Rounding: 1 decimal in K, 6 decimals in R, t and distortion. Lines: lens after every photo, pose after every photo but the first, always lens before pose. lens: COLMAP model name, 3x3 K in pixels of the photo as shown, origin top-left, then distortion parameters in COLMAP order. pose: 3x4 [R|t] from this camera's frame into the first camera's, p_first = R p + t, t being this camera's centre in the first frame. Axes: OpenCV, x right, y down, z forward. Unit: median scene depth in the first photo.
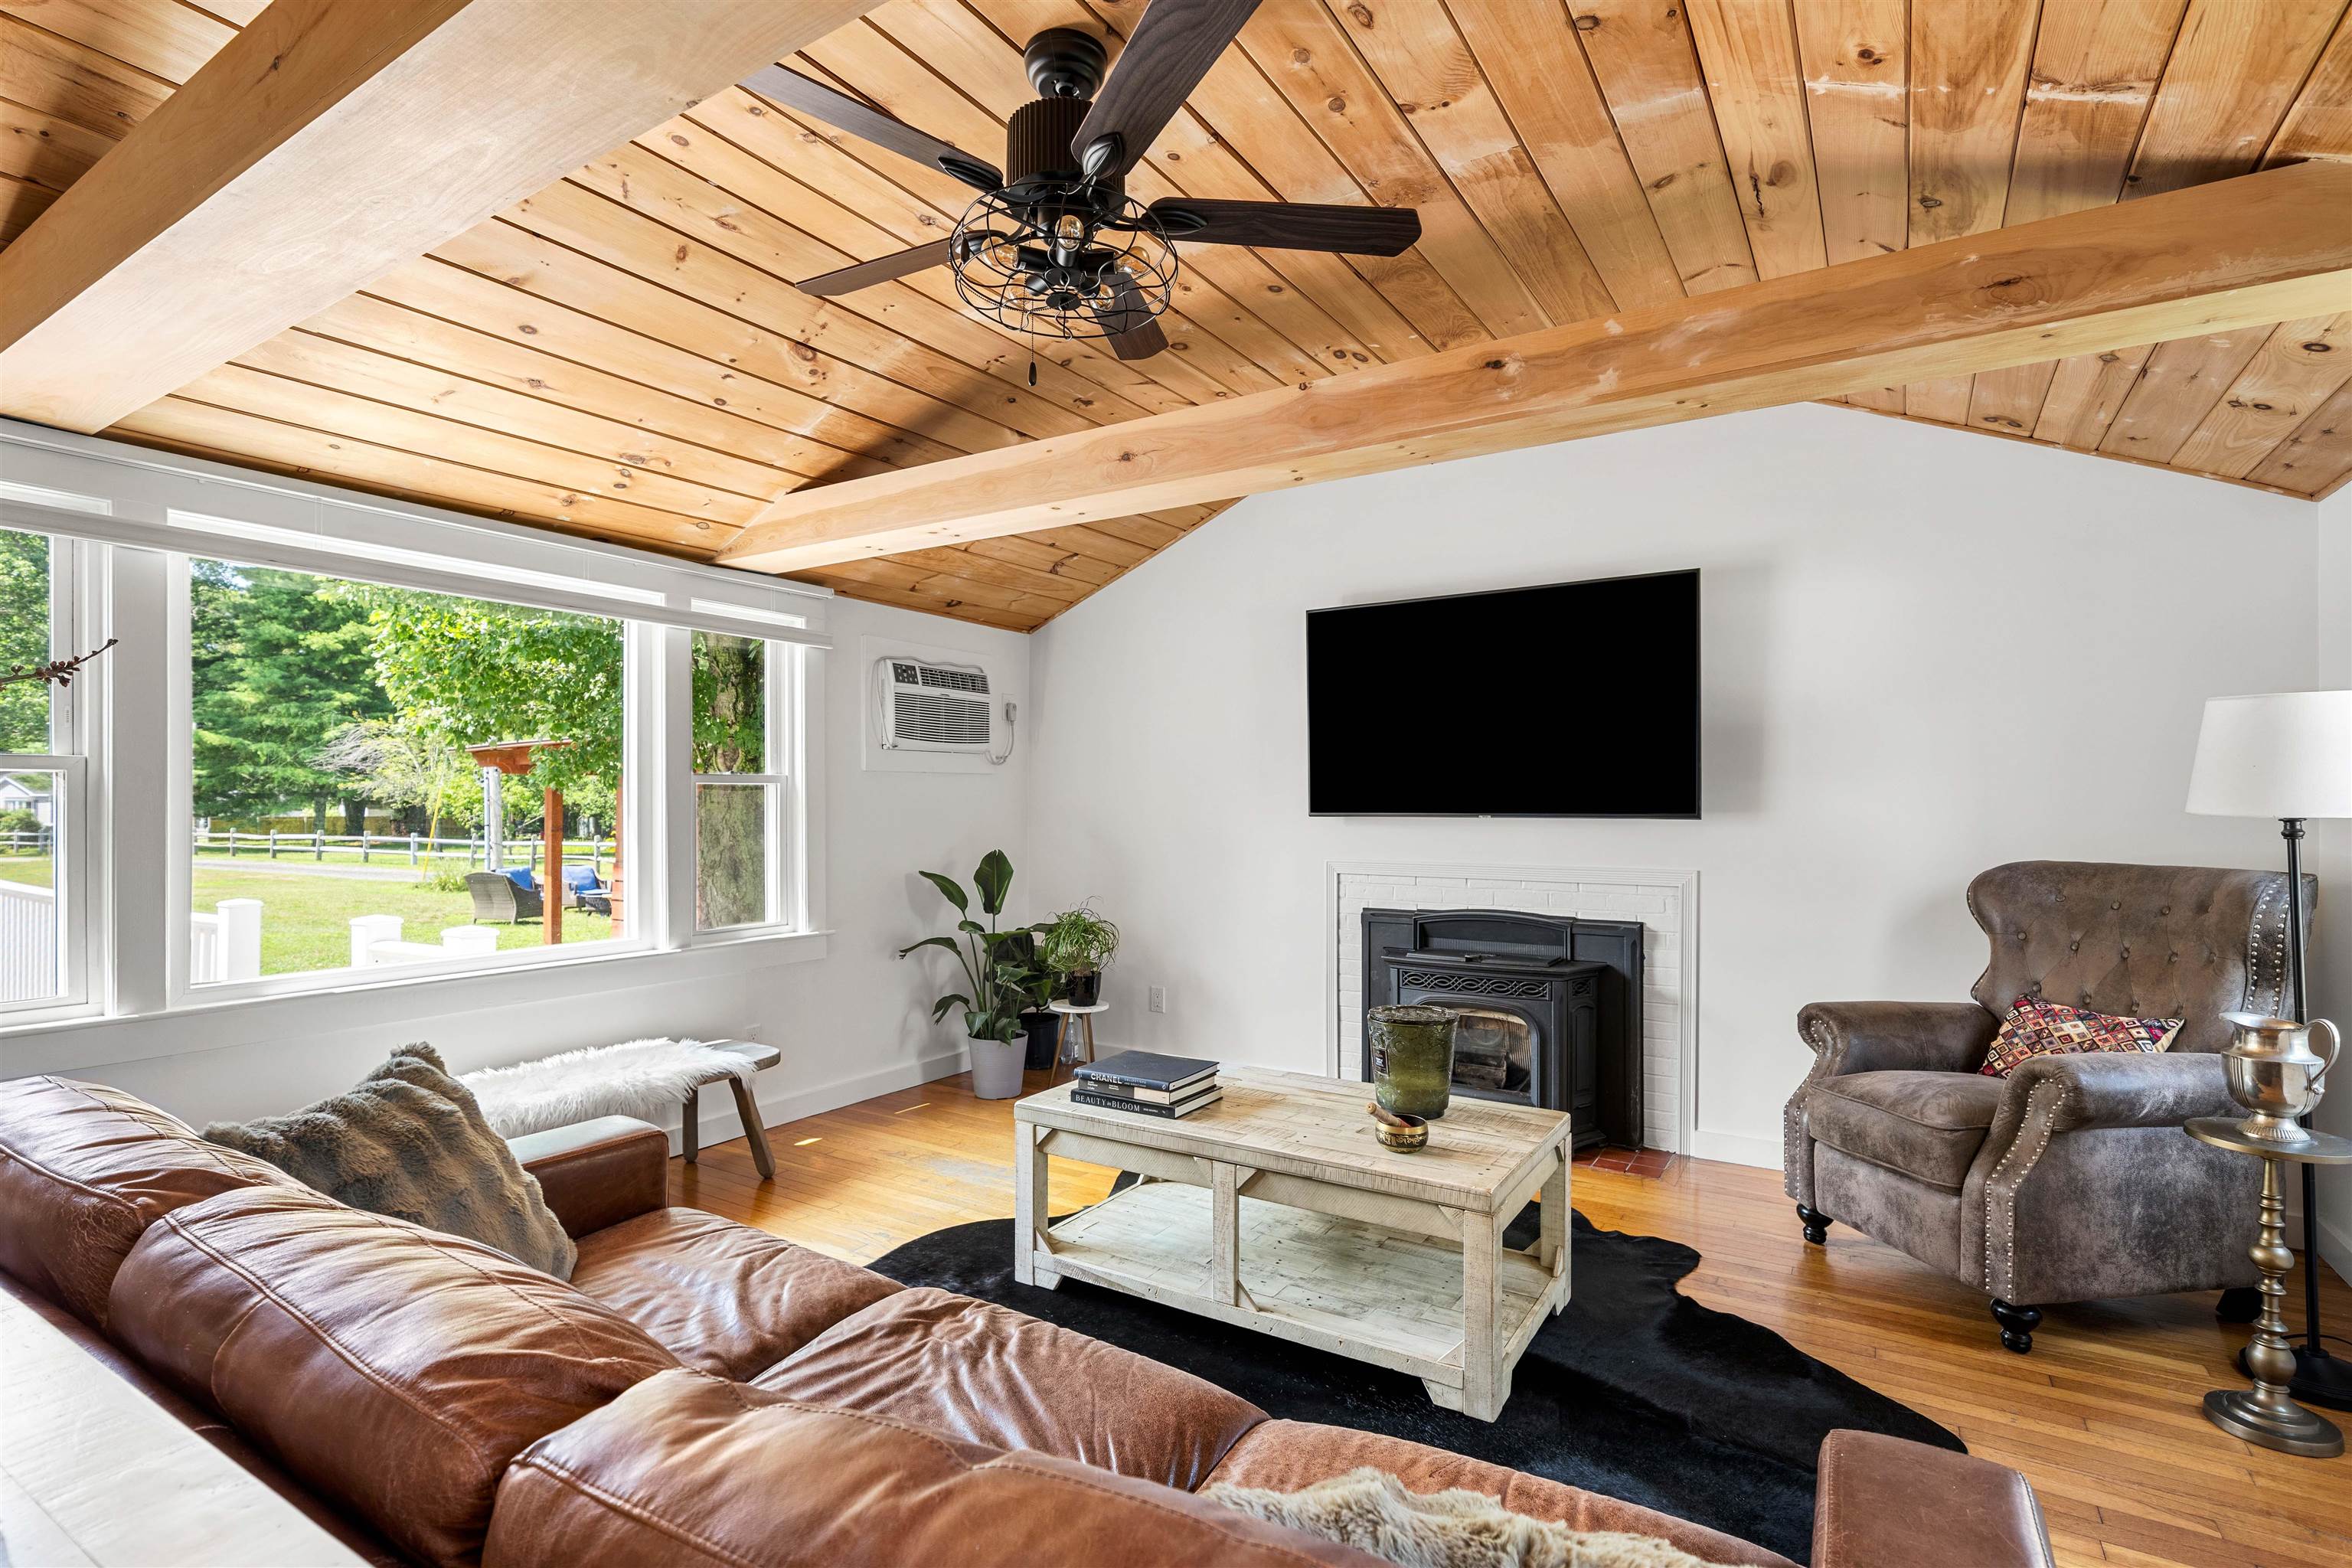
lens RADIAL K [[1114.8, 0, 1178.3], [0, 1114.8, 799.5], [0, 0, 1]] dist [-0.003111, 0.000055]
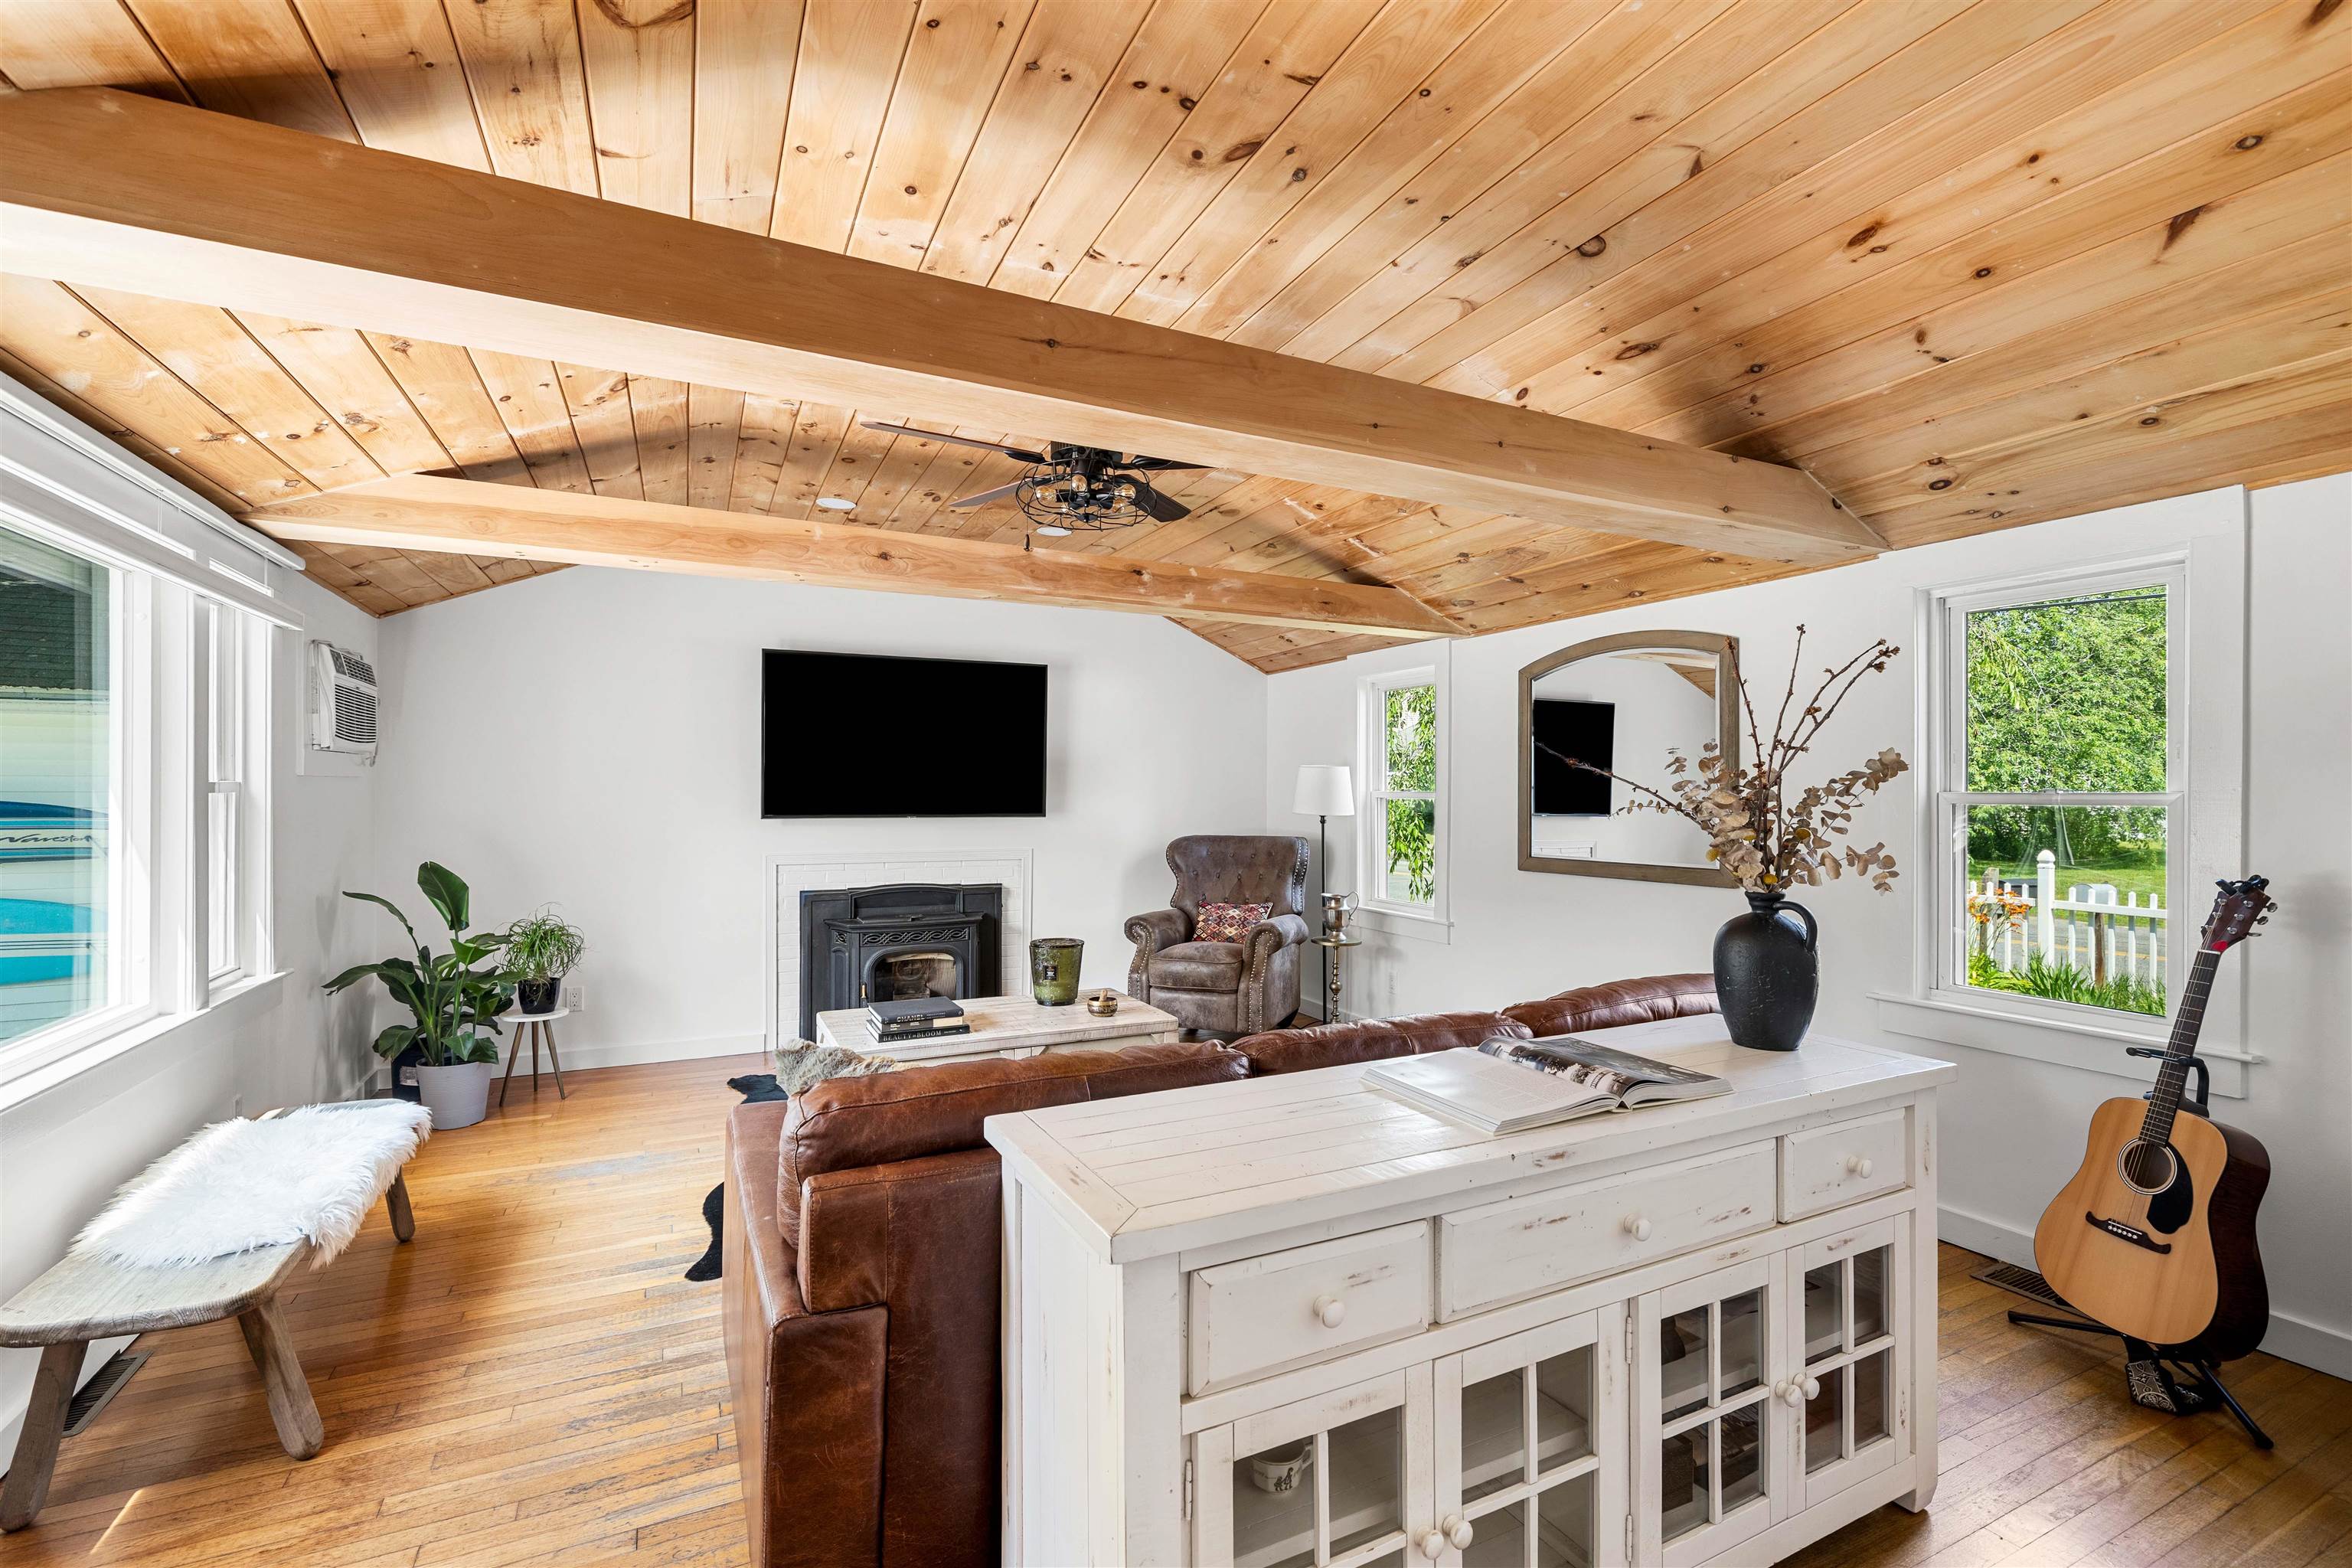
lens RADIAL K [[1019.9, 0, 1179.0], [0, 1019.9, 784.1], [0, 0, 1]] dist [0.000567, 0.000063]
pose [[0.521469, 0.008323, 0.853230, -0.828989], [-0.007233, 0.999960, -0.005334, -0.028327], [-0.853240, -0.003390, 0.521508, 0.057141]]
